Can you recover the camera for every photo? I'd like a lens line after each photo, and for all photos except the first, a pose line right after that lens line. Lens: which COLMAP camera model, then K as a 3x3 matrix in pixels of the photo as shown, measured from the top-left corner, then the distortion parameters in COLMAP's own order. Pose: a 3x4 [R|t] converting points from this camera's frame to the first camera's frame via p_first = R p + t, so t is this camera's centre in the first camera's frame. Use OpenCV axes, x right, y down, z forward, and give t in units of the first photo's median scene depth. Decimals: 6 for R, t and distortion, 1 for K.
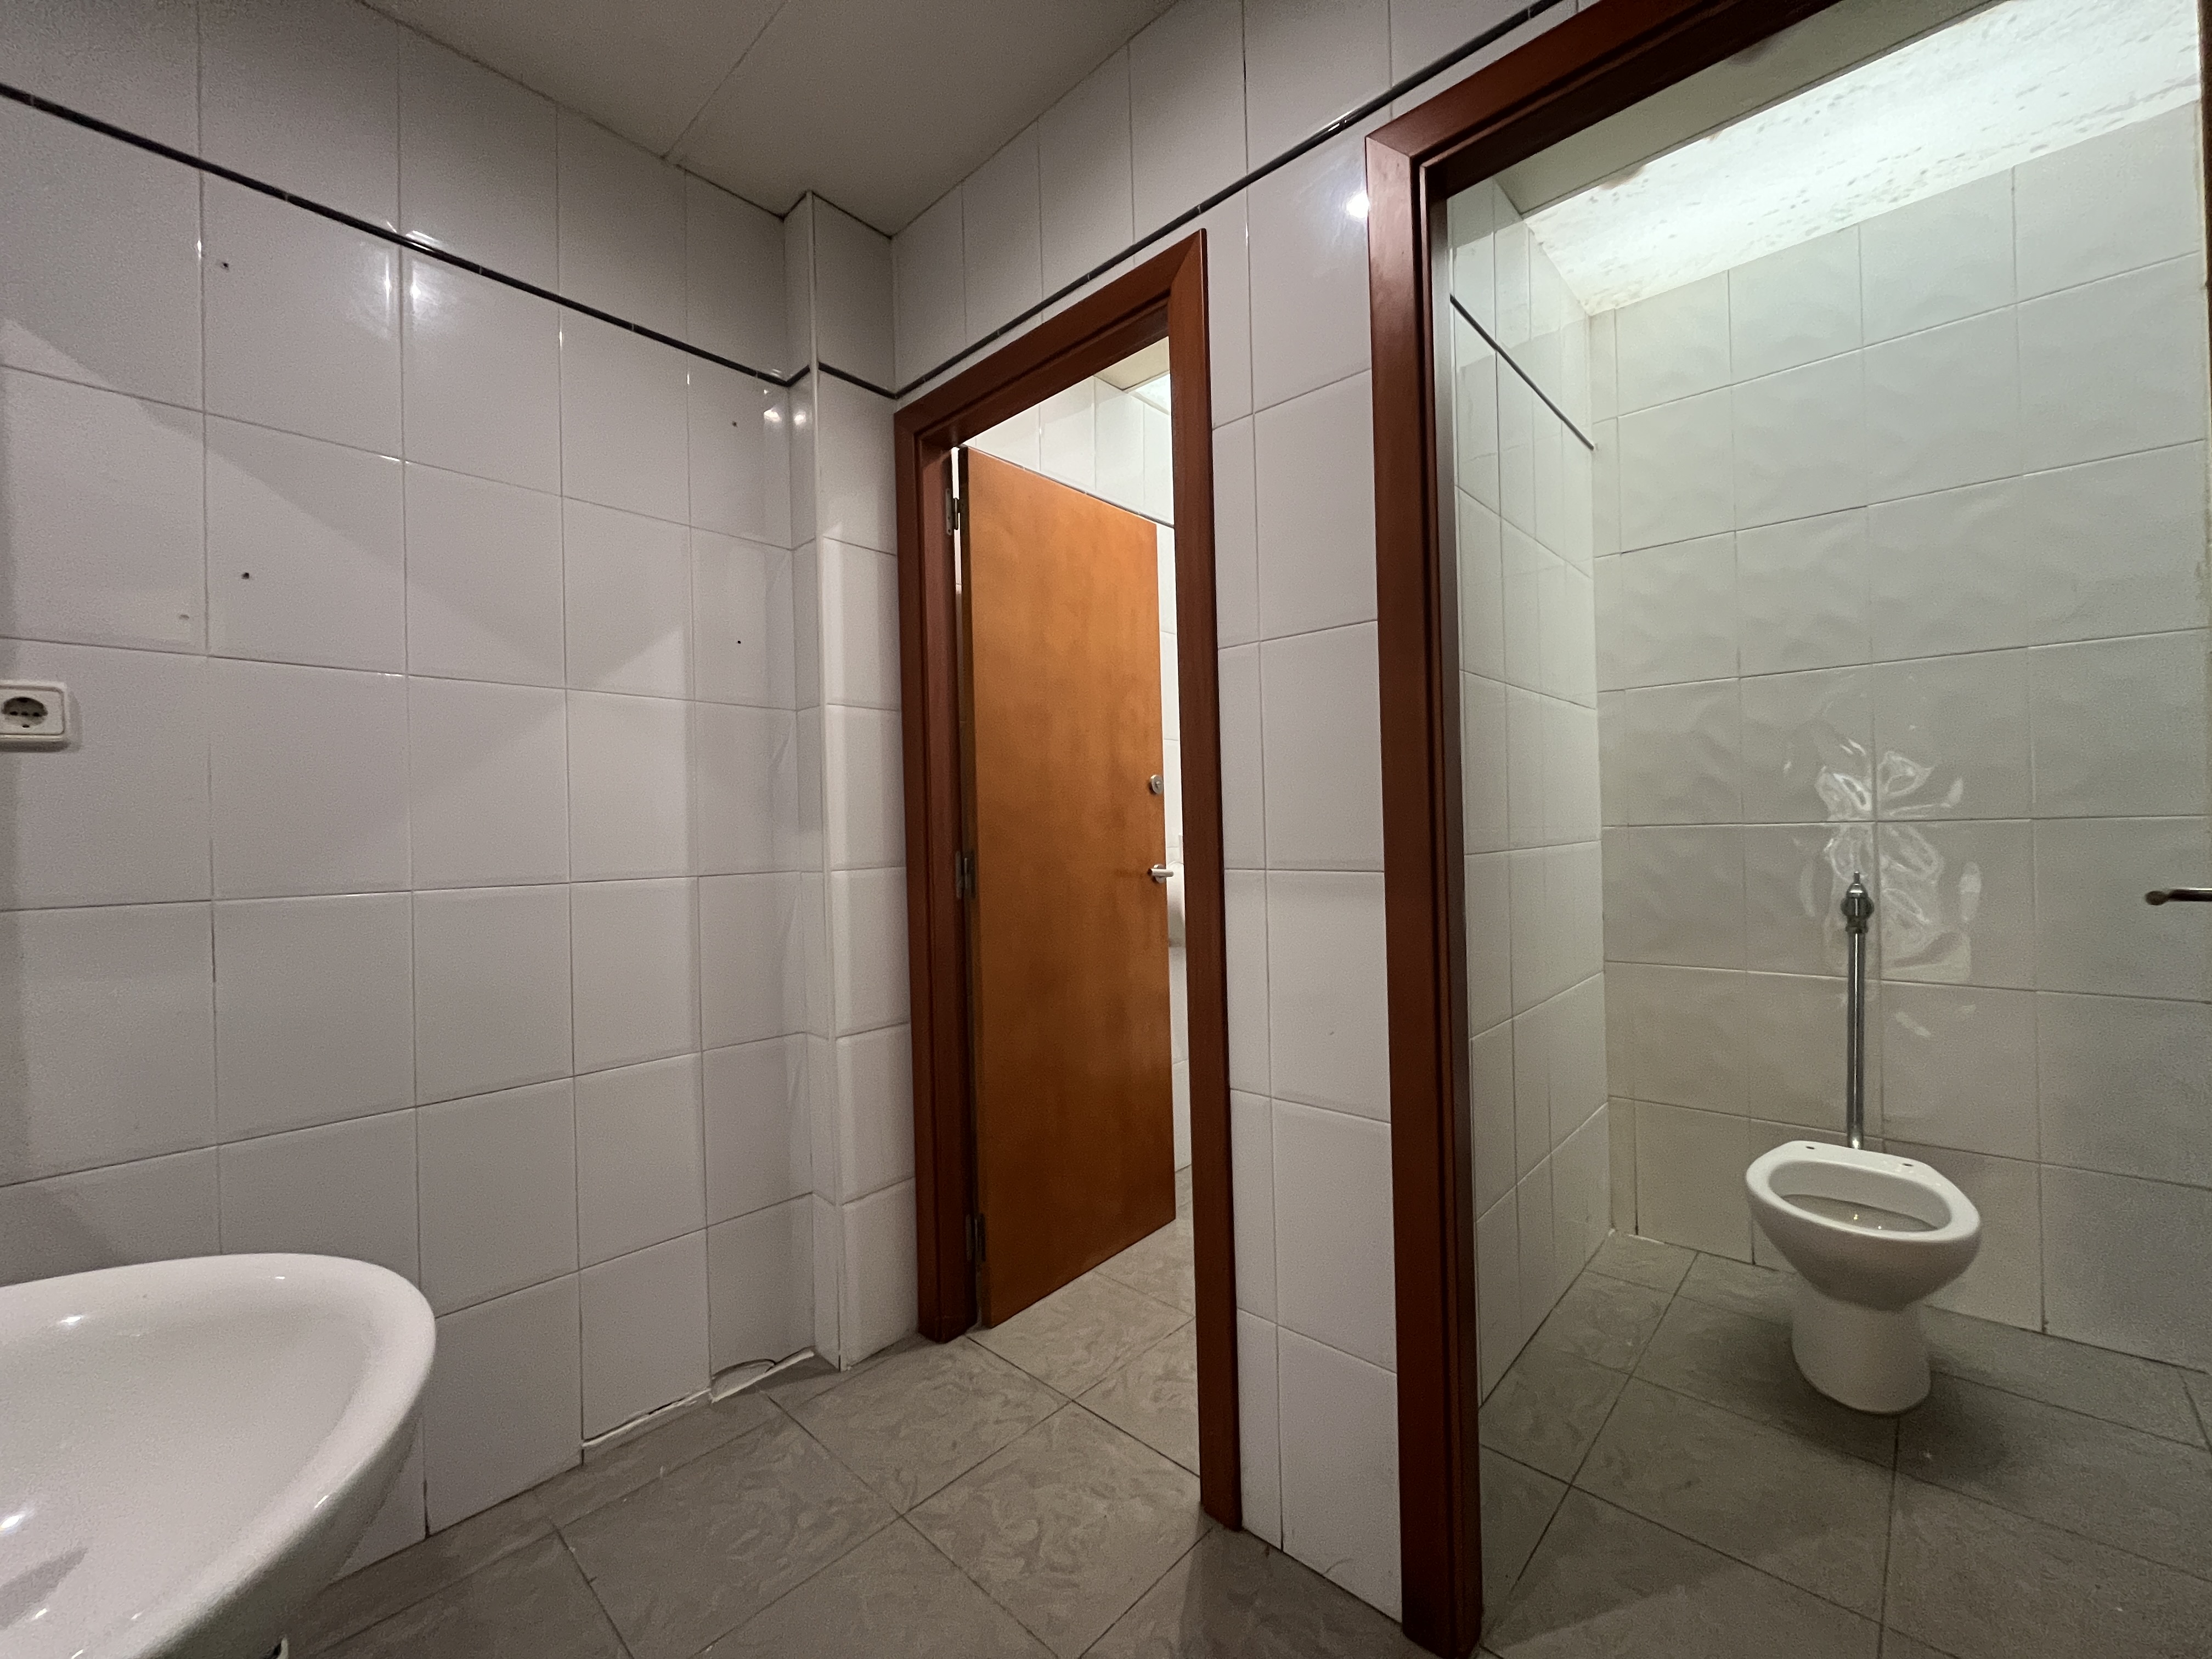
lens RADIAL K [[896.1, 0, 1099.1], [0, 896.1, 824.4], [0, 0, 1]] dist [-0.001302, -0.000304]
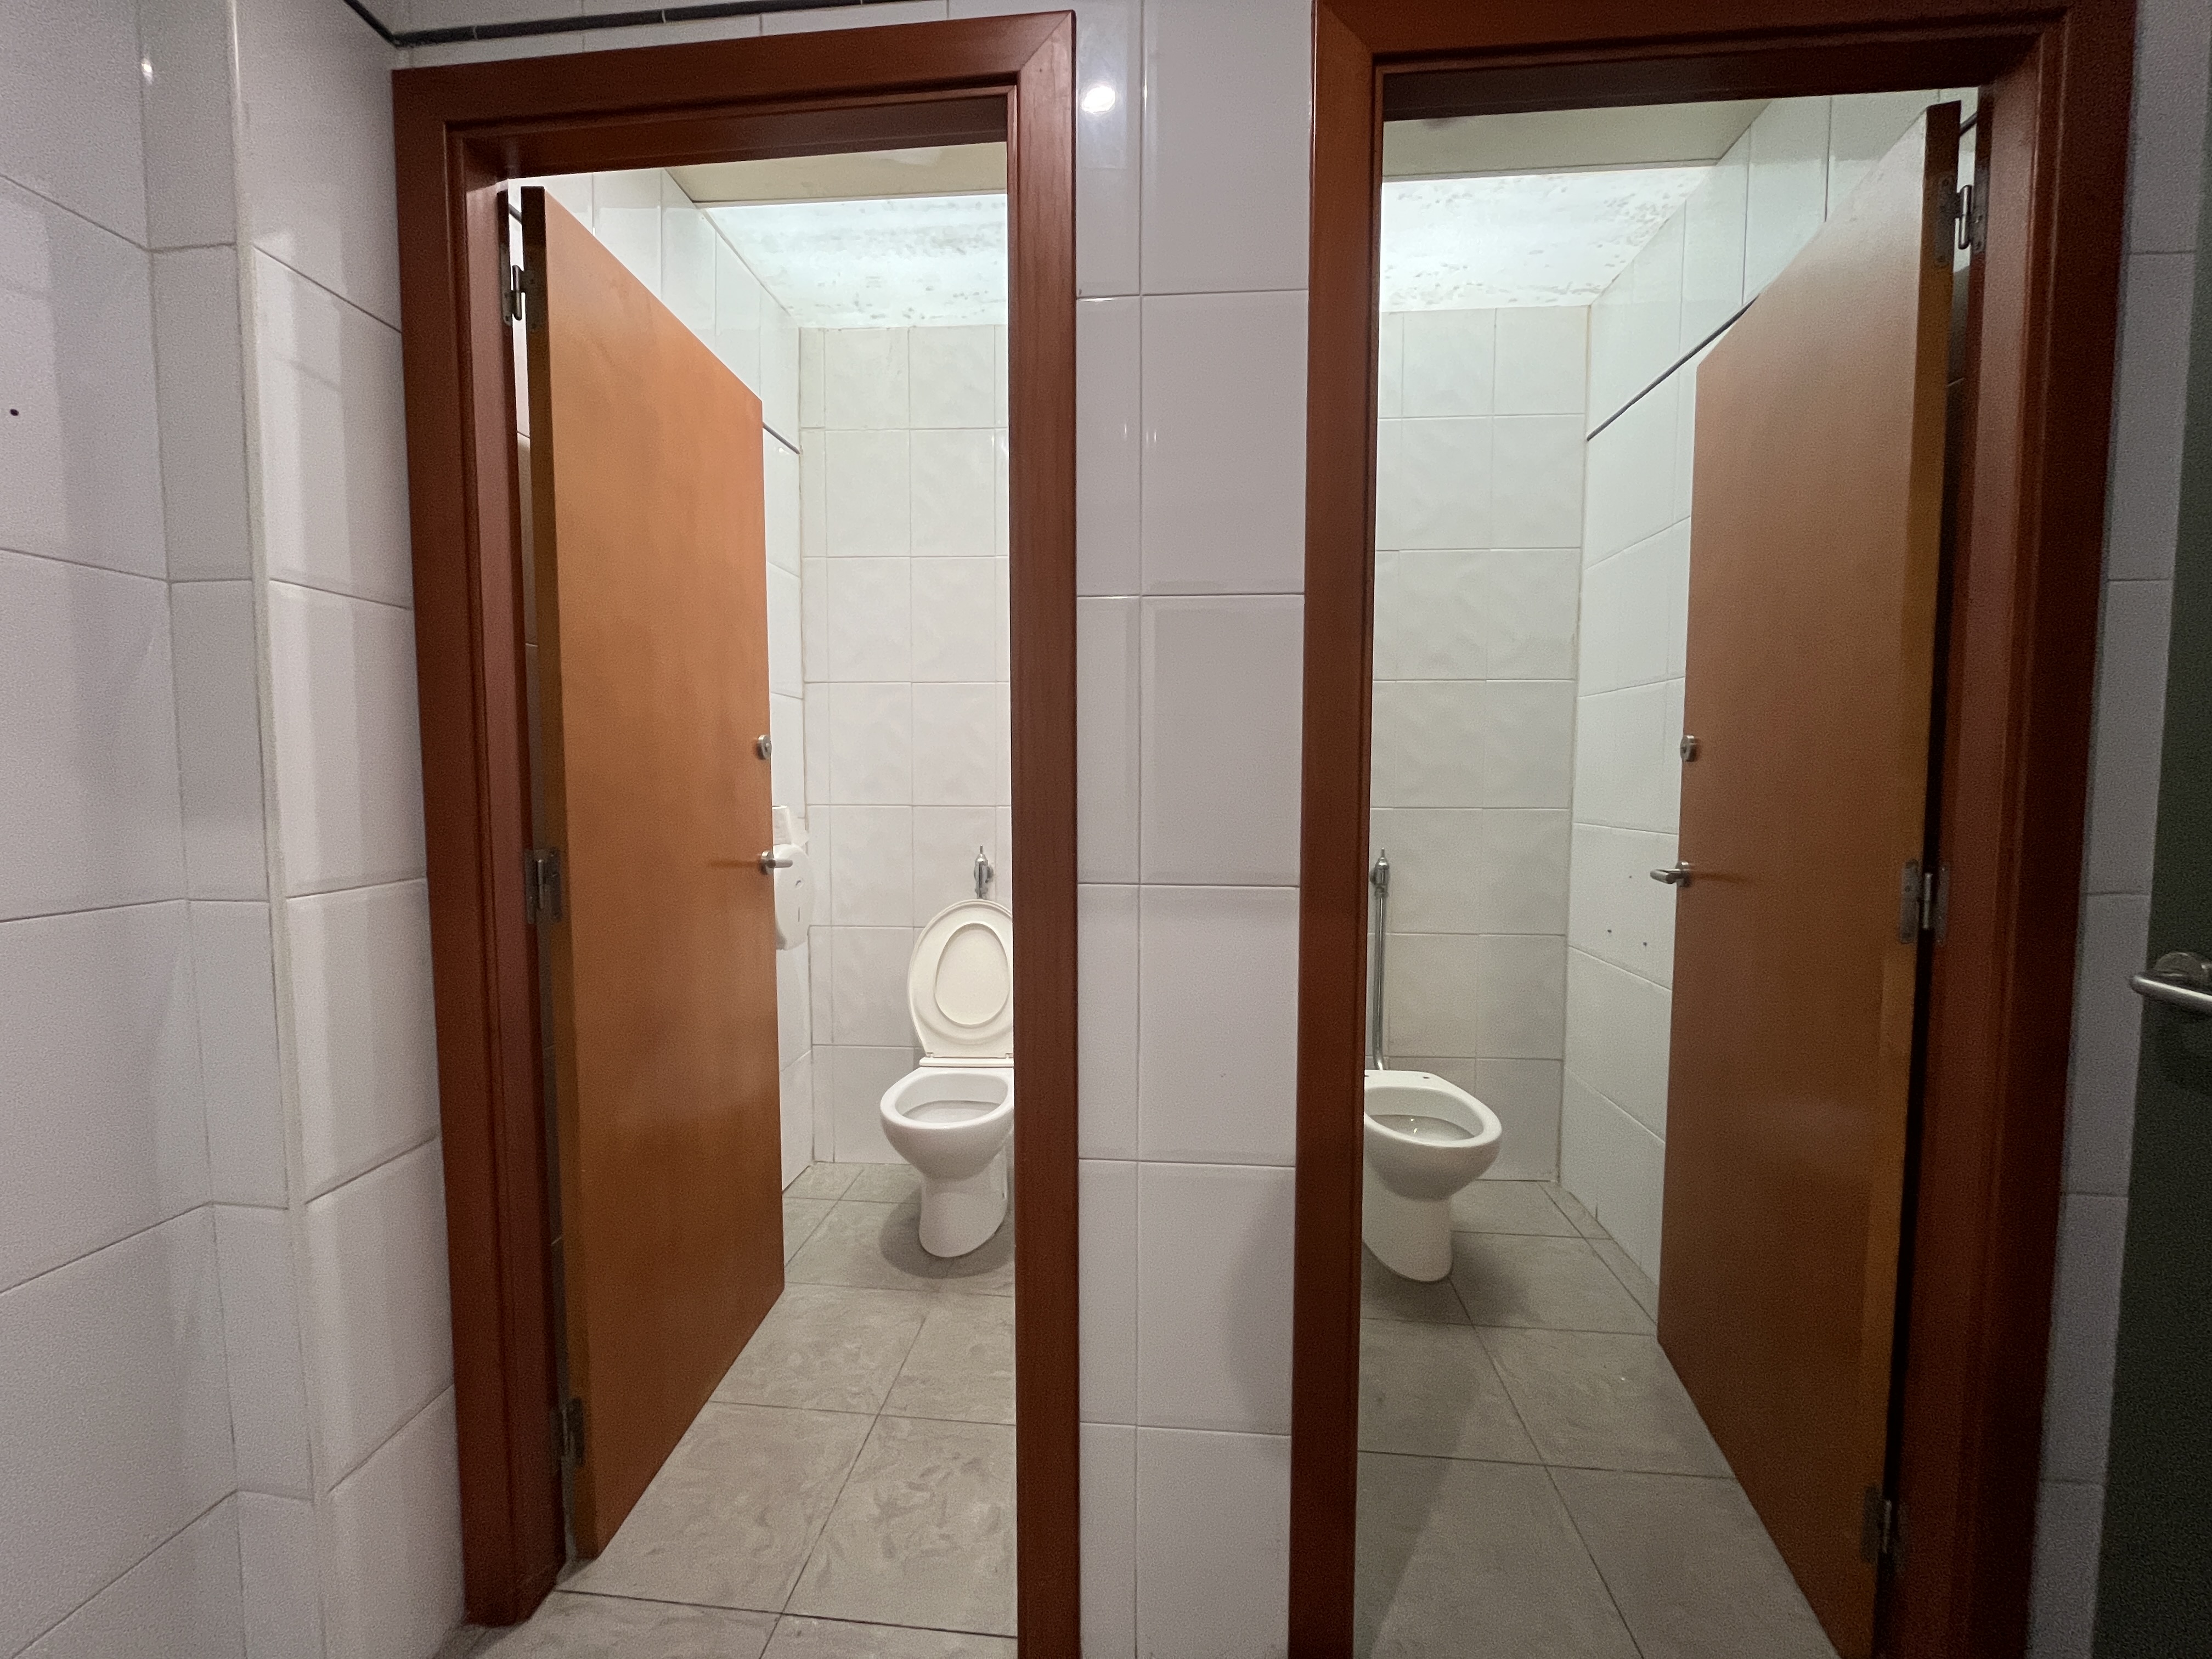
lens RADIAL K [[896.1, 0, 1103.8], [0, 896.1, 827.6], [0, 0, 1]] dist [-0.001302, -0.000304]
pose [[0.788730, -0.009573, 0.614666, -0.238638], [-0.024894, 0.998561, 0.047496, -0.026463], [-0.614236, -0.052763, 0.787356, 0.280020]]
